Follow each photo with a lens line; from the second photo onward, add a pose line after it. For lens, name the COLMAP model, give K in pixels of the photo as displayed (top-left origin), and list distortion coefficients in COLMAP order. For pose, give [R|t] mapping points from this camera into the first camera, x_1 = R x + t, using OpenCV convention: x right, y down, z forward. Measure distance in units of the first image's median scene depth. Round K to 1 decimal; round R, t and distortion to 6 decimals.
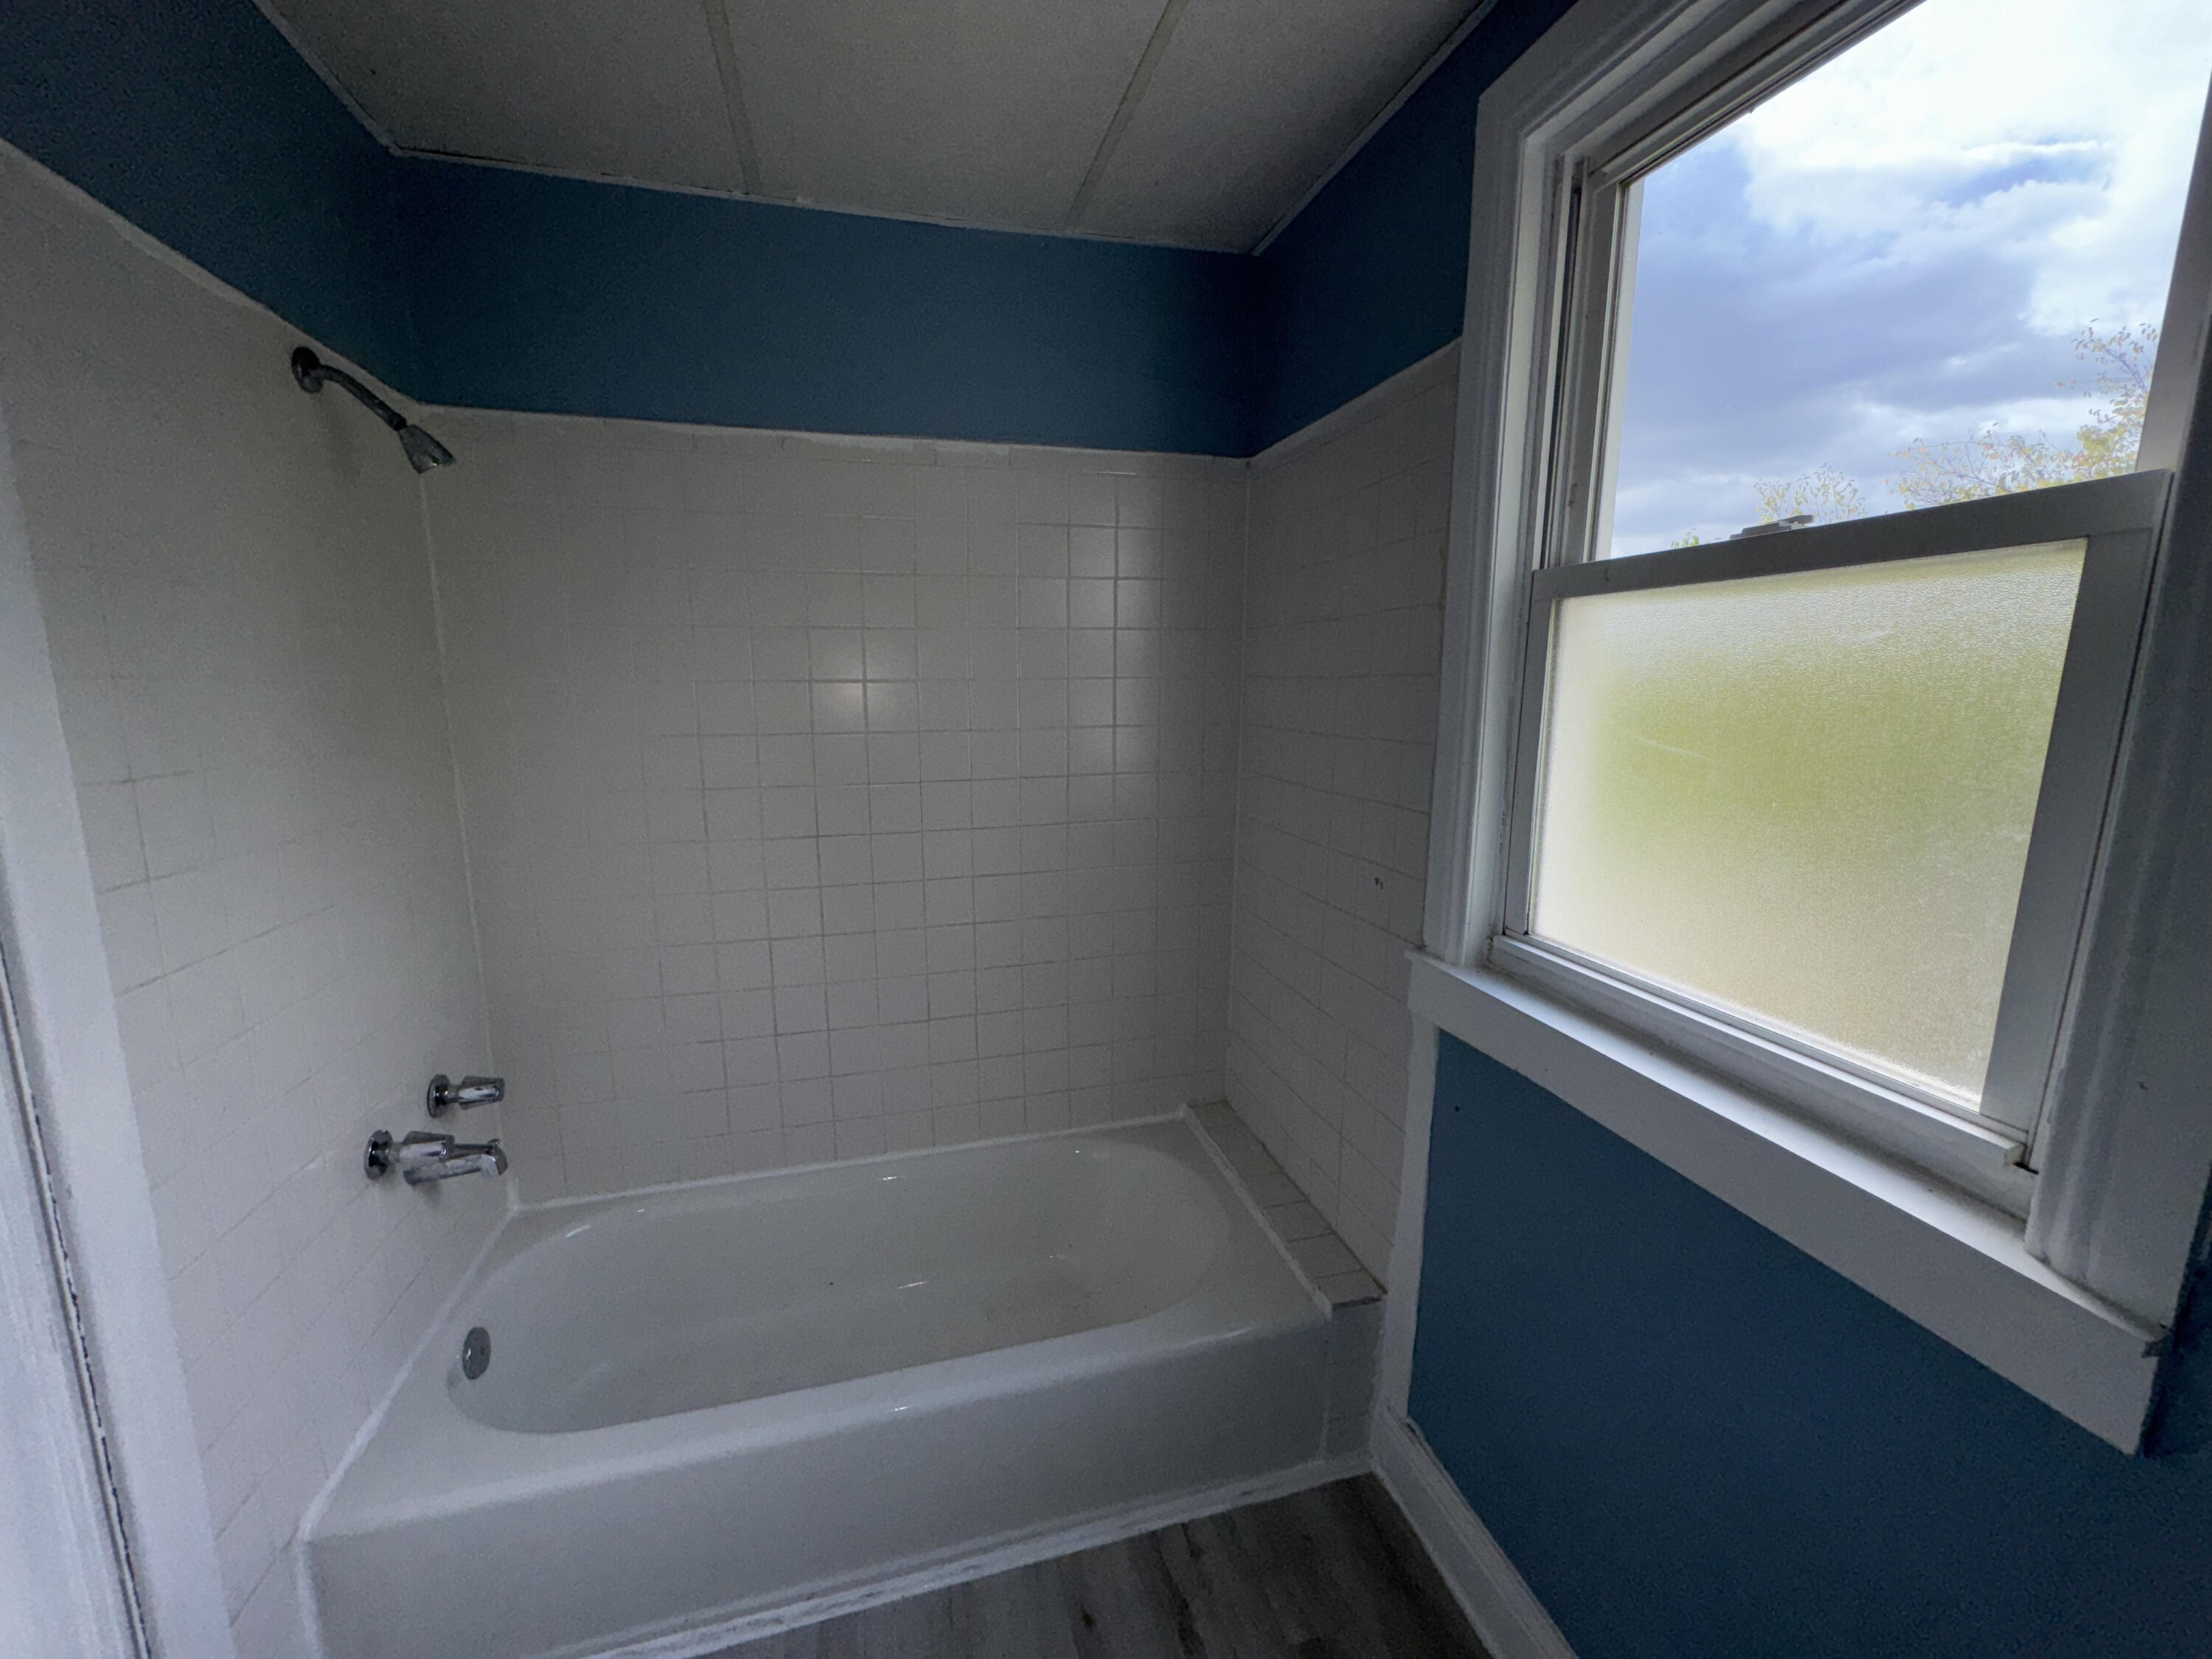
lens RADIAL K [[878.5, 0, 1106.0], [0, 878.5, 829.5], [0, 0, 1]] dist [-0.002317, -0.000140]
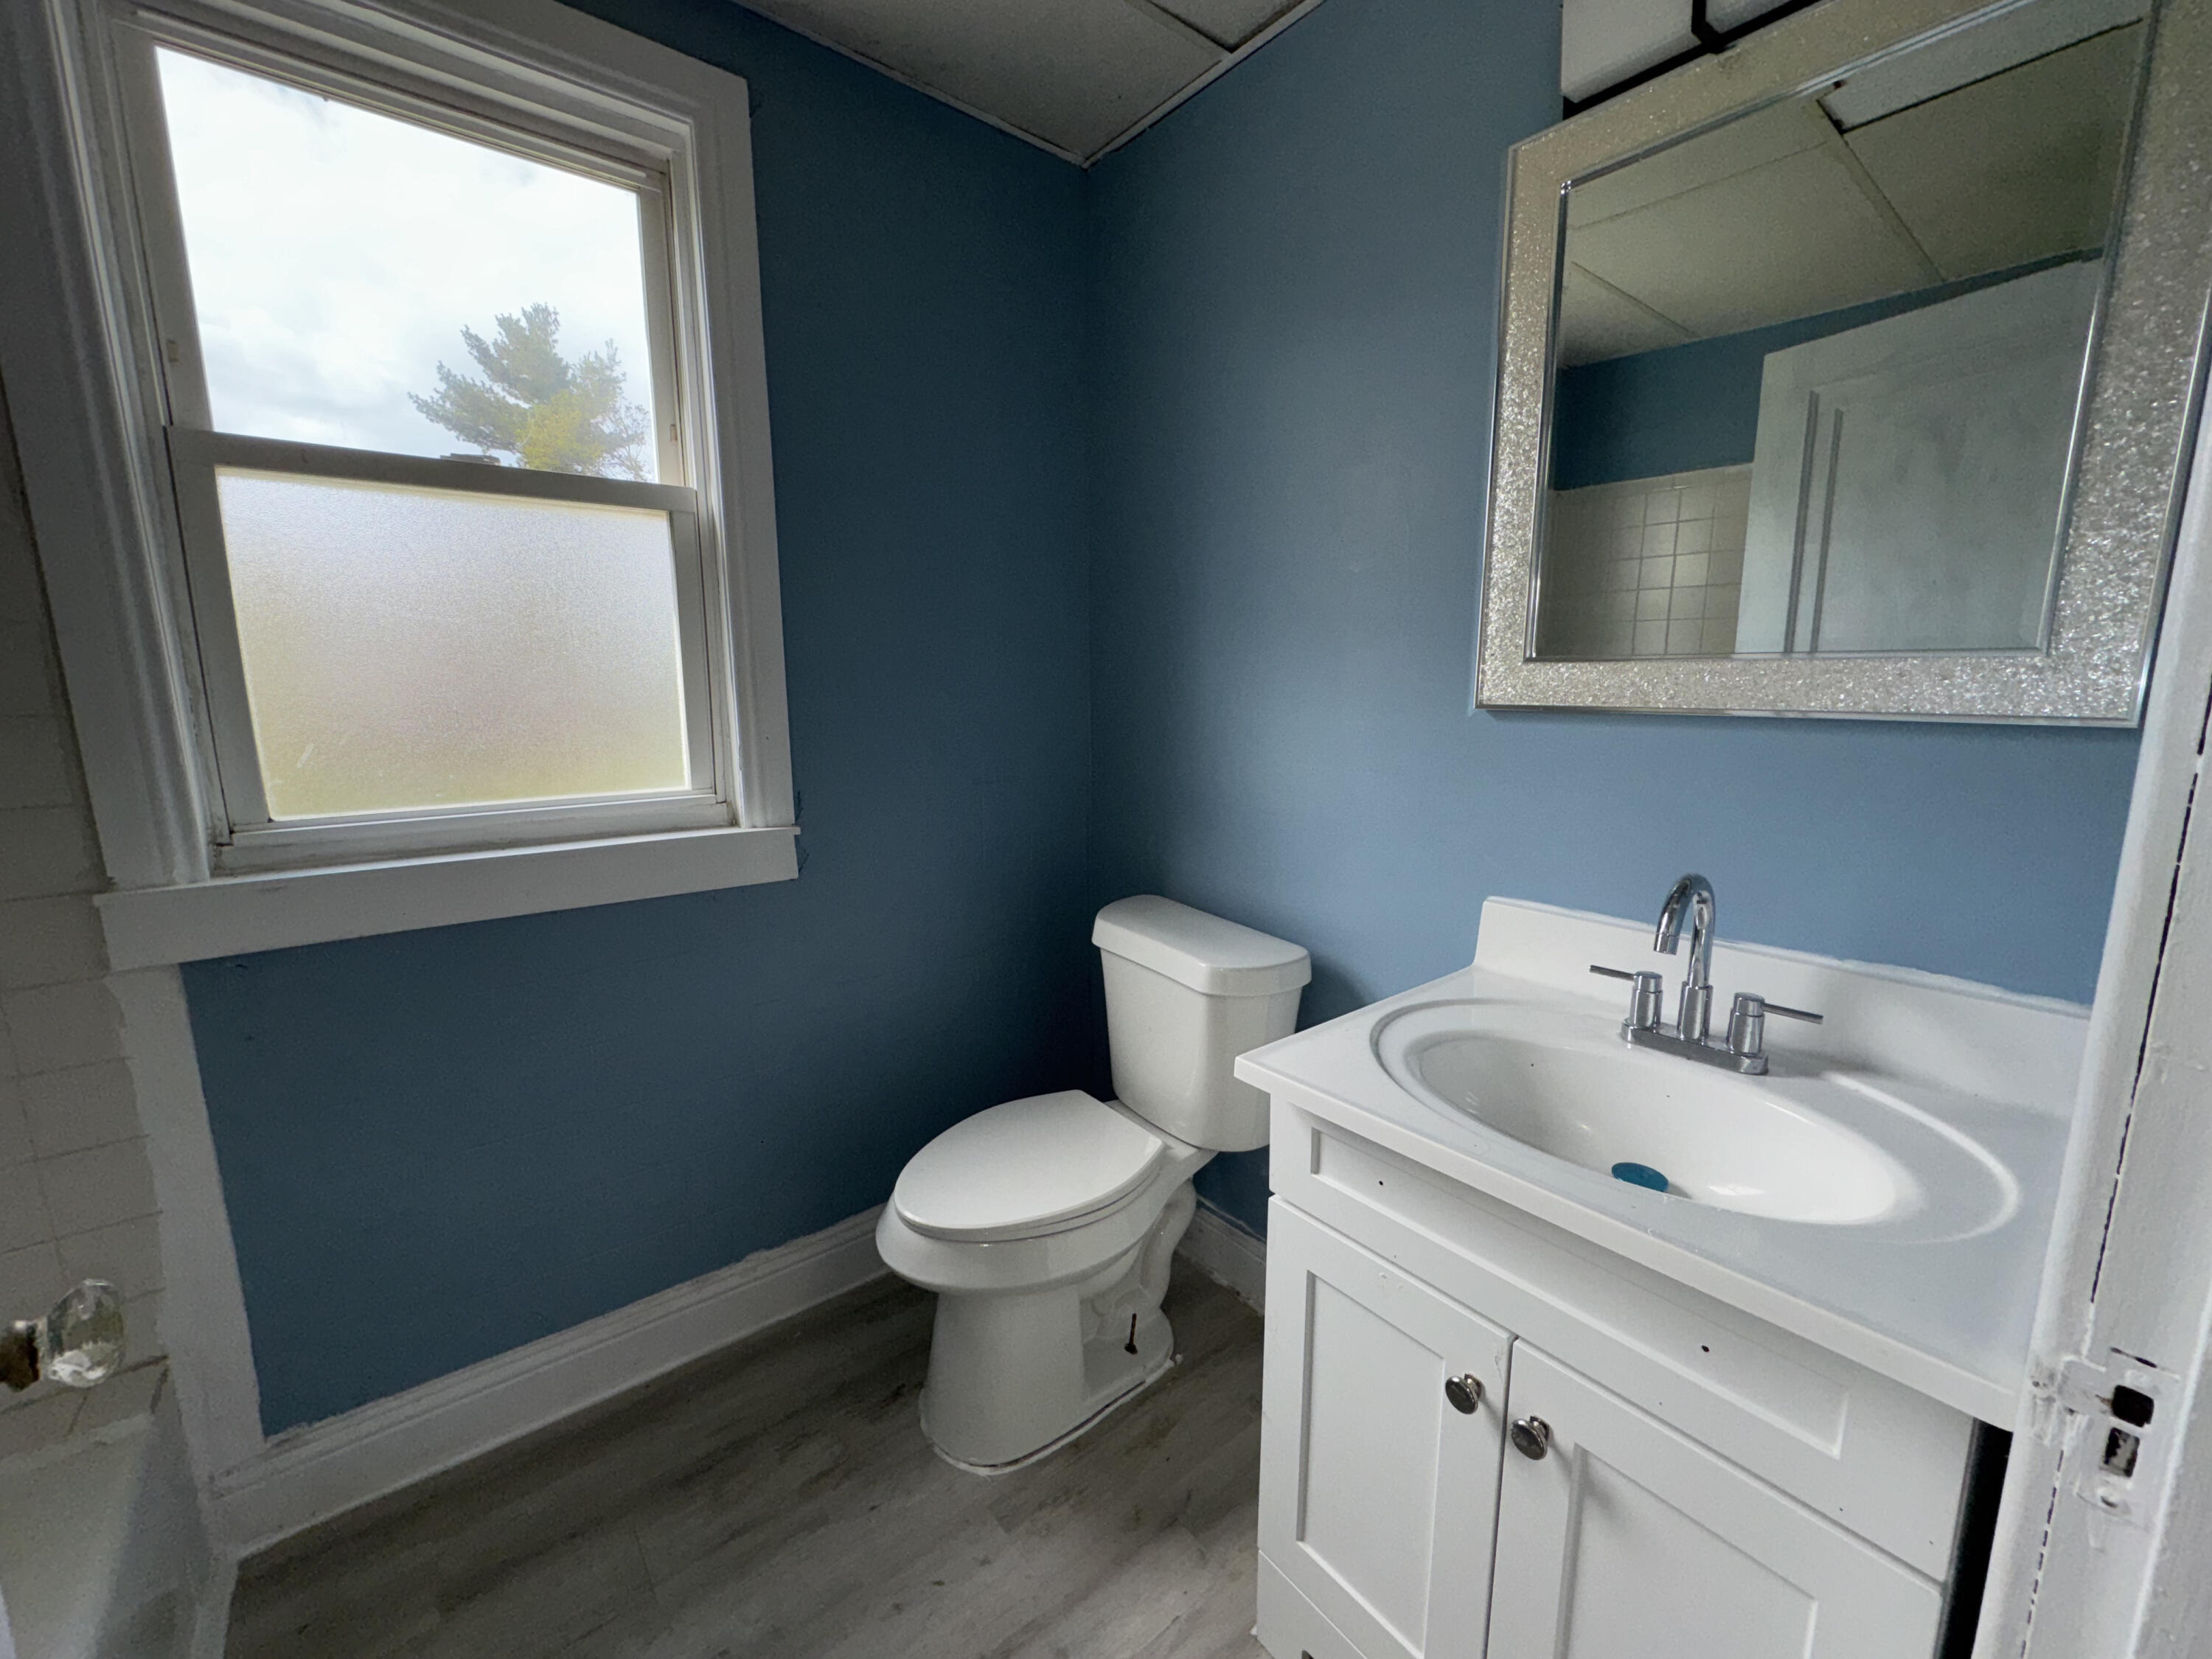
lens RADIAL K [[878.5, 0, 1106.0], [0, 878.5, 829.5], [0, 0, 1]] dist [-0.002317, -0.000140]
pose [[-0.395041, -0.145764, 0.907026, -0.690400], [0.164109, 0.960253, 0.225793, 0.057961], [-0.903886, 0.238049, -0.355418, 0.467650]]
